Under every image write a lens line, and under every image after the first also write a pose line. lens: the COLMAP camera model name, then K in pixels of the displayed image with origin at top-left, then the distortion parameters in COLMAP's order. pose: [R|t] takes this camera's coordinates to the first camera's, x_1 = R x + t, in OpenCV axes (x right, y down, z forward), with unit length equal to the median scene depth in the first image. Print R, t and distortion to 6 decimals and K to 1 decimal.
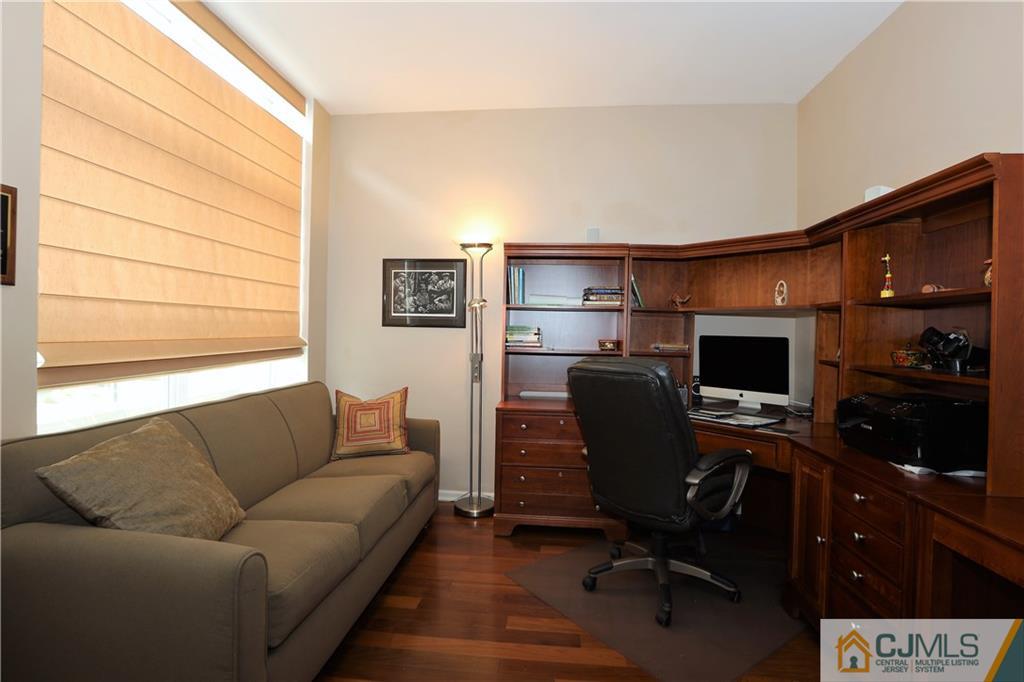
lens RADIAL K [[500.2, 0, 512.0], [0, 500.2, 341.0], [0, 0, 1]] dist [-0.032009, 0.010071]
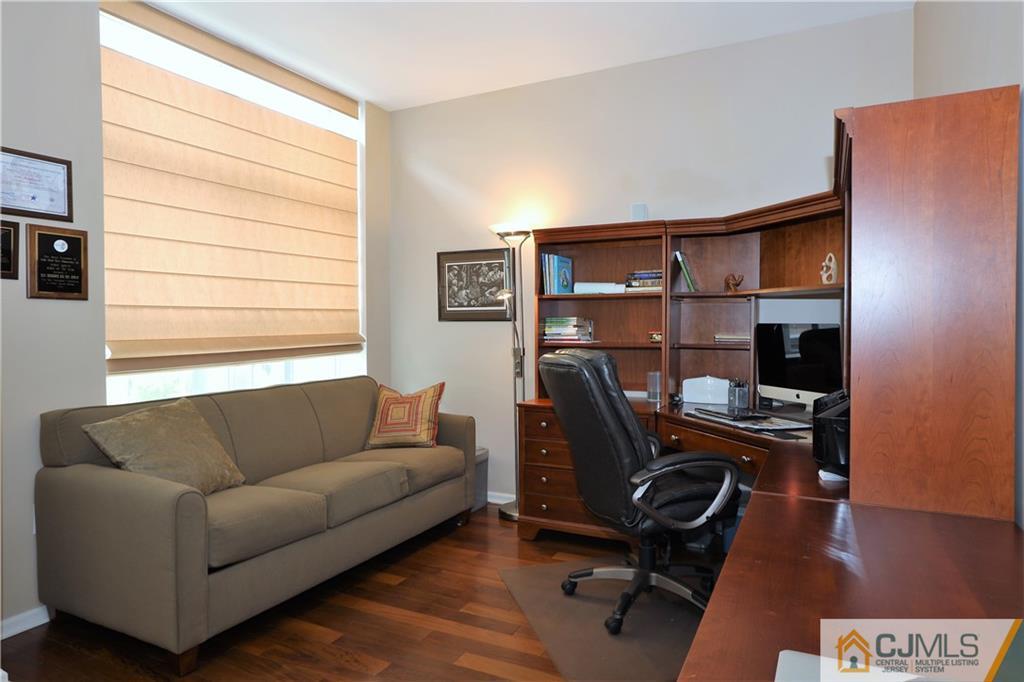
lens RADIAL K [[632.3, 0, 512.0], [0, 632.3, 341.0], [0, 0, 1]] dist [-0.003307, -0.000590]
pose [[0.931431, -0.012326, -0.363710, 0.377457], [0.014837, 0.999881, 0.004113, 0.007149], [0.363616, -0.009228, 0.931503, -0.122388]]
